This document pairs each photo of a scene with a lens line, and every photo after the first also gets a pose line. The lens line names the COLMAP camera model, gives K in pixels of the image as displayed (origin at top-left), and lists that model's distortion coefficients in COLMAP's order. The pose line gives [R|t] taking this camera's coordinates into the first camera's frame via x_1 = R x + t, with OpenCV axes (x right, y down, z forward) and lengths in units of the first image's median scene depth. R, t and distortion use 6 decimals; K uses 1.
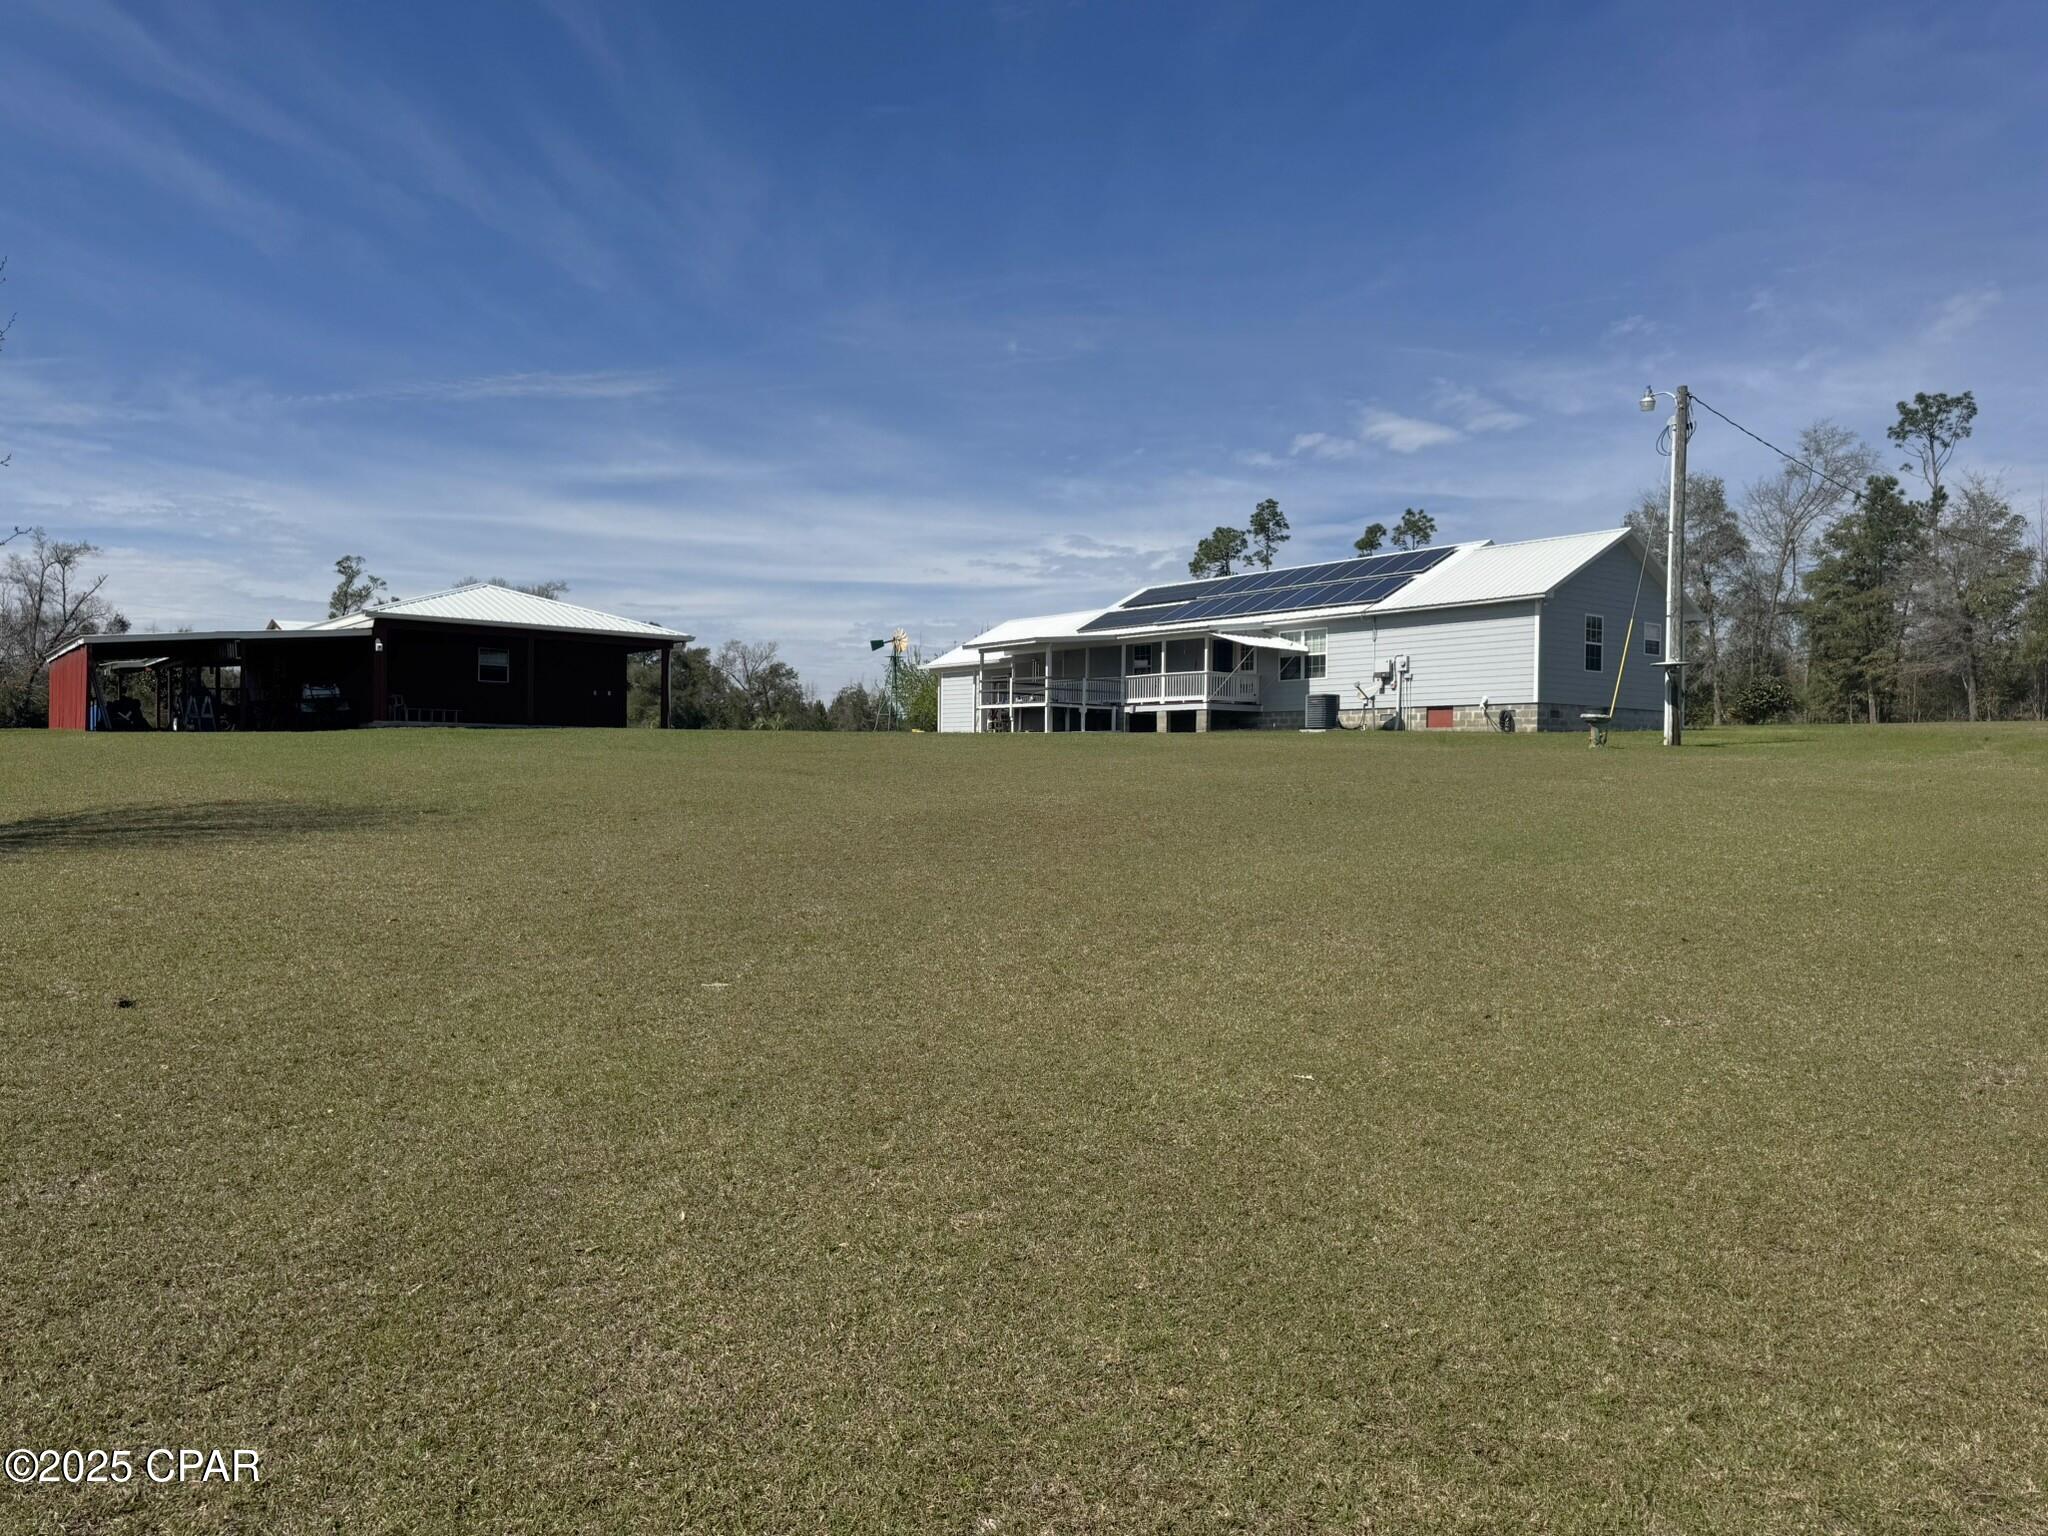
lens RADIAL K [[978.8, 0, 1024.0], [0, 978.8, 768.0], [0, 0, 1]] dist [0.001407, 0.000609]
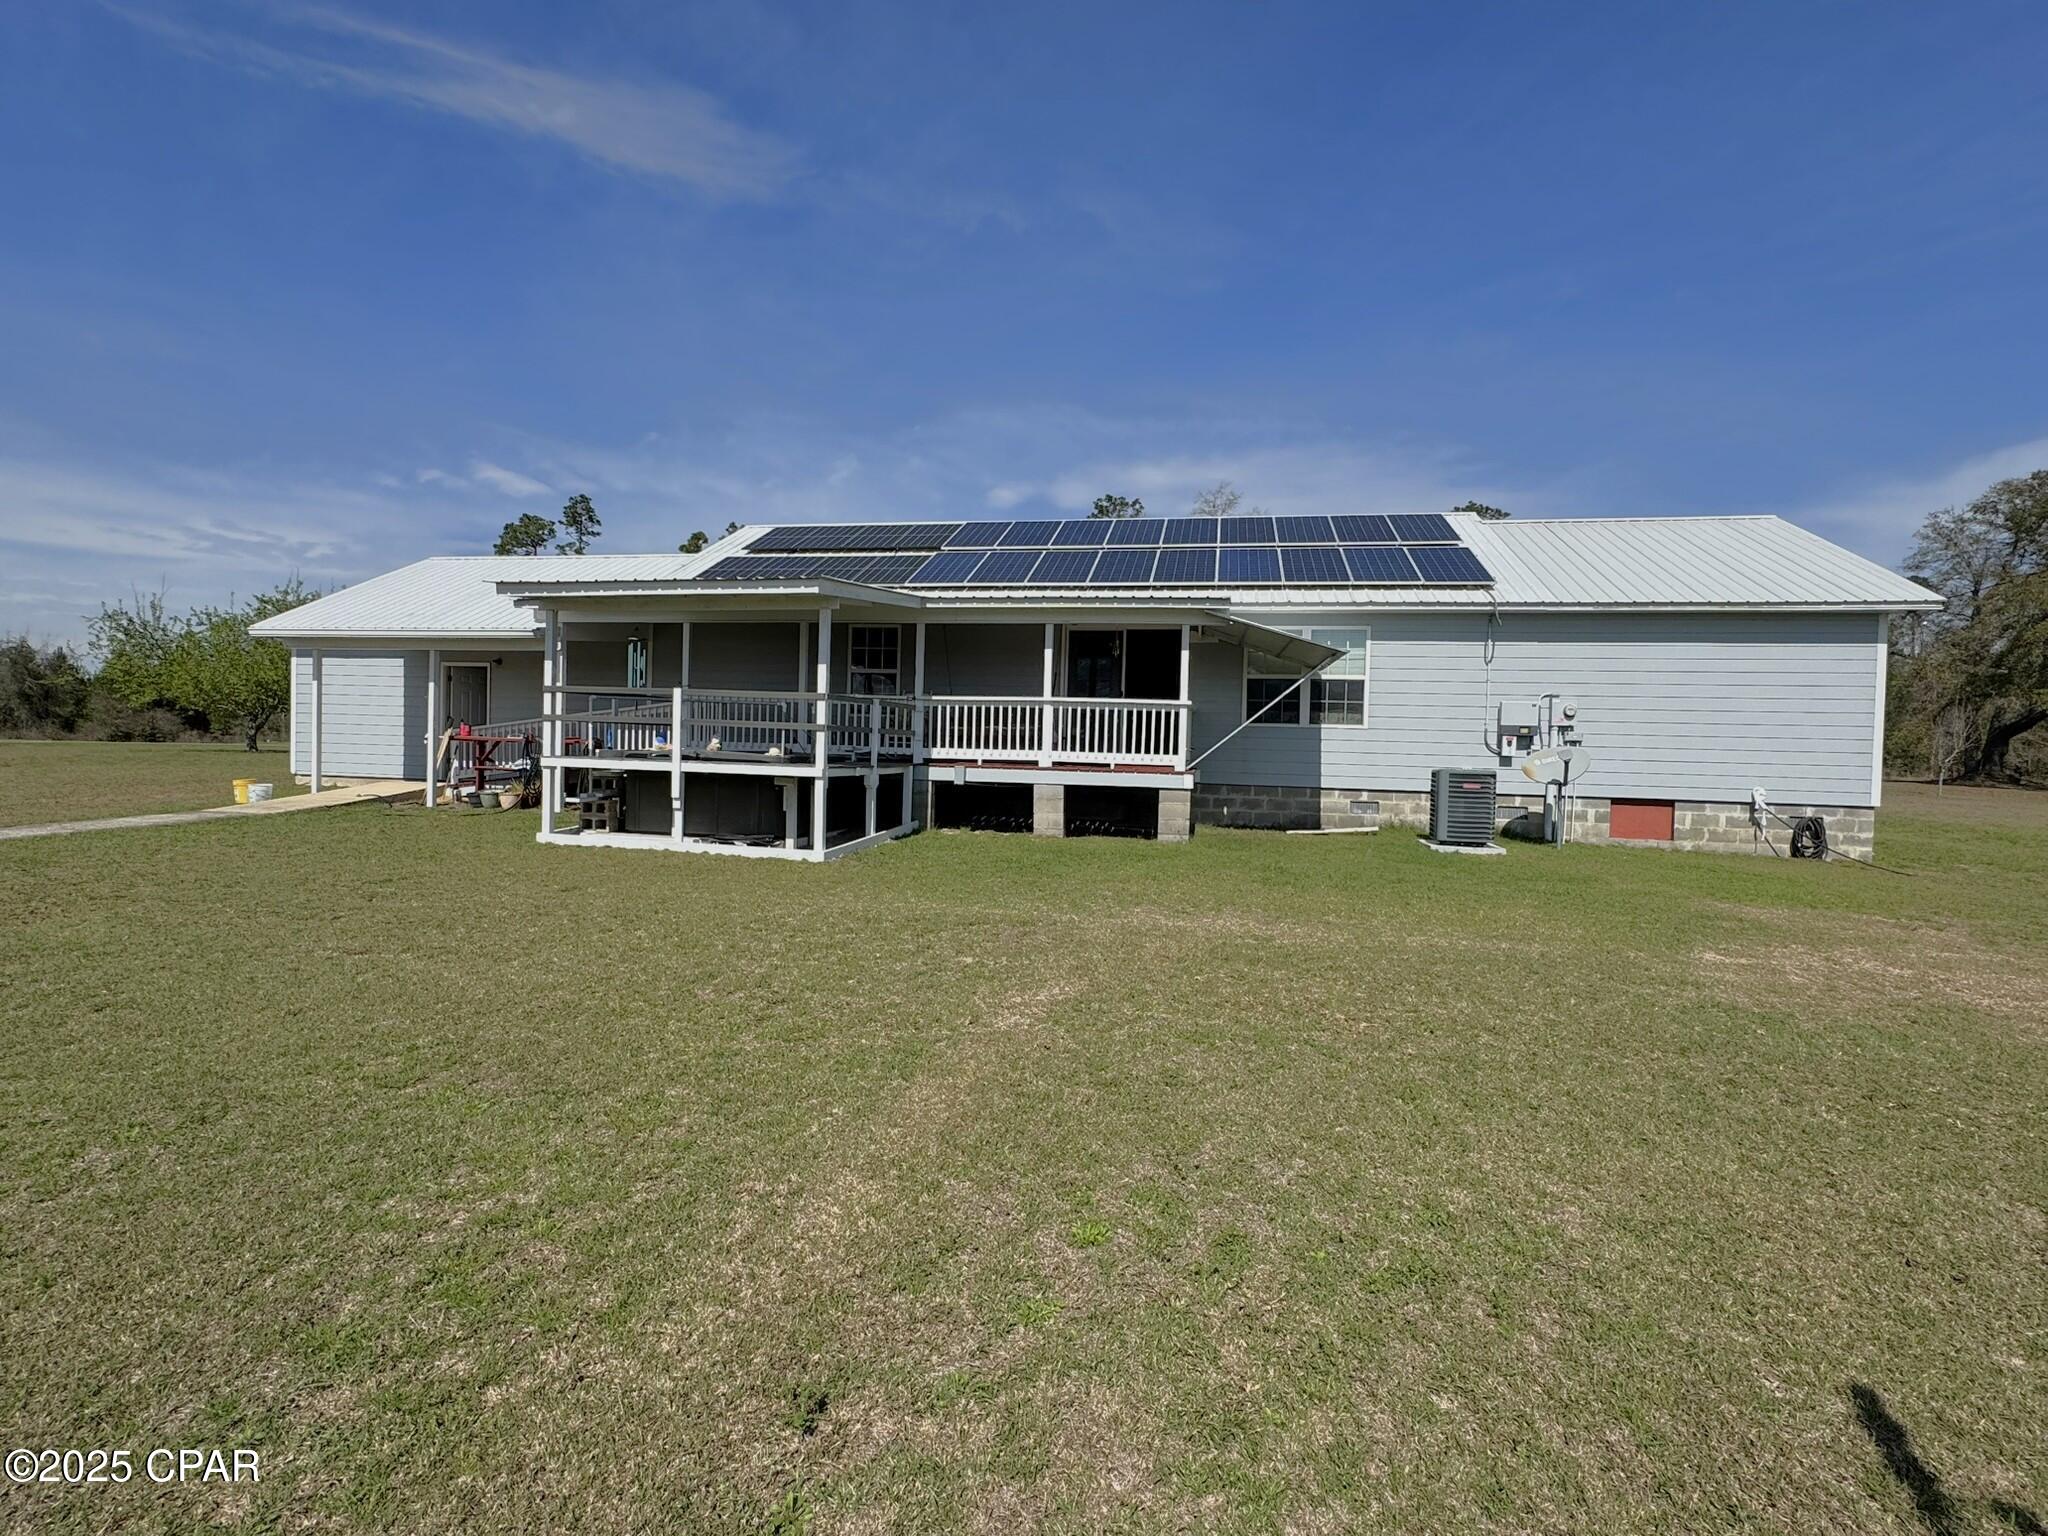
lens RADIAL K [[978.8, 0, 1024.0], [0, 978.8, 768.0], [0, 0, 1]] dist [0.001407, 0.000609]
pose [[0.792937, 0.008250, 0.609248, -0.135930], [-0.007223, 0.999965, -0.004139, -0.066075], [-0.609261, -0.001119, 0.792969, 0.691904]]
